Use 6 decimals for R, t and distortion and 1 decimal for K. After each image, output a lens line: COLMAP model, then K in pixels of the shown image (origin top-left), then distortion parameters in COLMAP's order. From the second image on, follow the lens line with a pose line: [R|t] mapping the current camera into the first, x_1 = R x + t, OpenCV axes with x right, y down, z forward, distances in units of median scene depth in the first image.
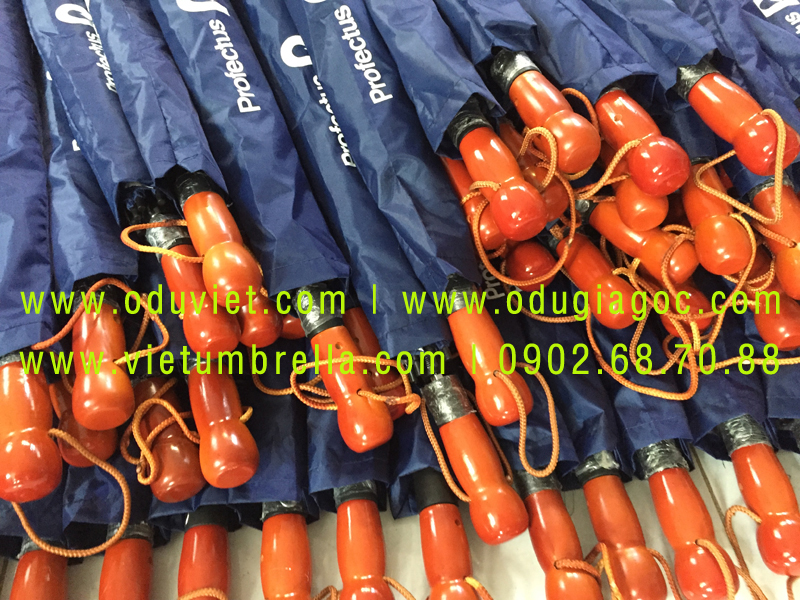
lens RADIAL K [[696.3, 0, 400.9], [0, 696.3, 295.9], [0, 0, 1]] dist [0.069317, -0.091280]
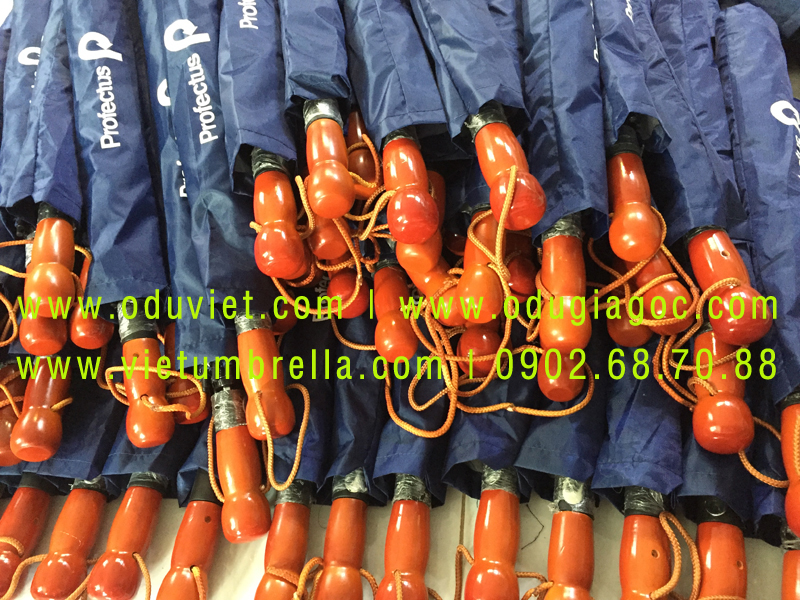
lens RADIAL K [[696.3, 0, 404.7], [0, 696.3, 296.5], [0, 0, 1]] dist [0.069317, -0.091280]
pose [[0.959201, 0.078690, -0.271553, 0.612025], [-0.068562, 0.996558, 0.046599, -0.104851], [0.274285, -0.026079, 0.961295, -0.007433]]
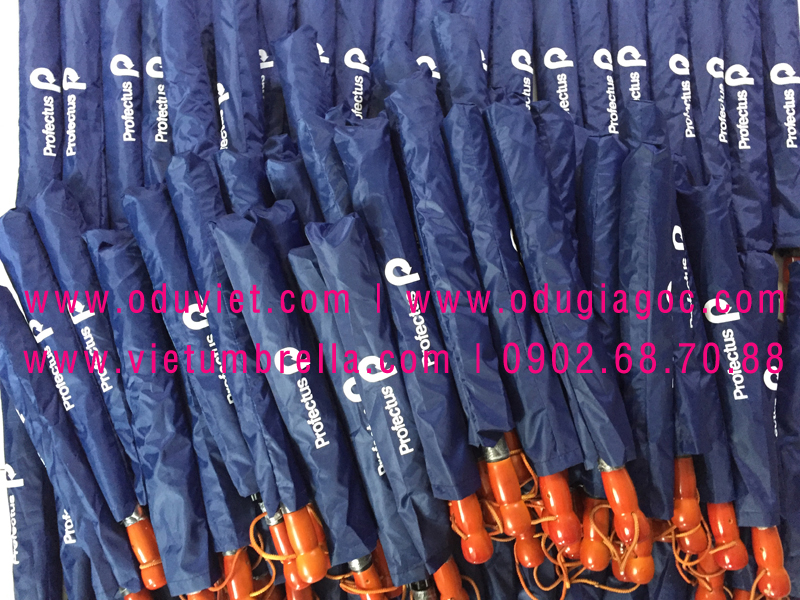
lens RADIAL K [[696.3, 0, 399.9], [0, 696.3, 293.9], [0, 0, 1]] dist [0.069317, -0.091280]
pose [[0.994161, 0.107465, 0.009801, -0.097239], [-0.097254, 0.852920, 0.512902, -1.405380], [0.046760, -0.510860, 0.858391, -0.168365]]
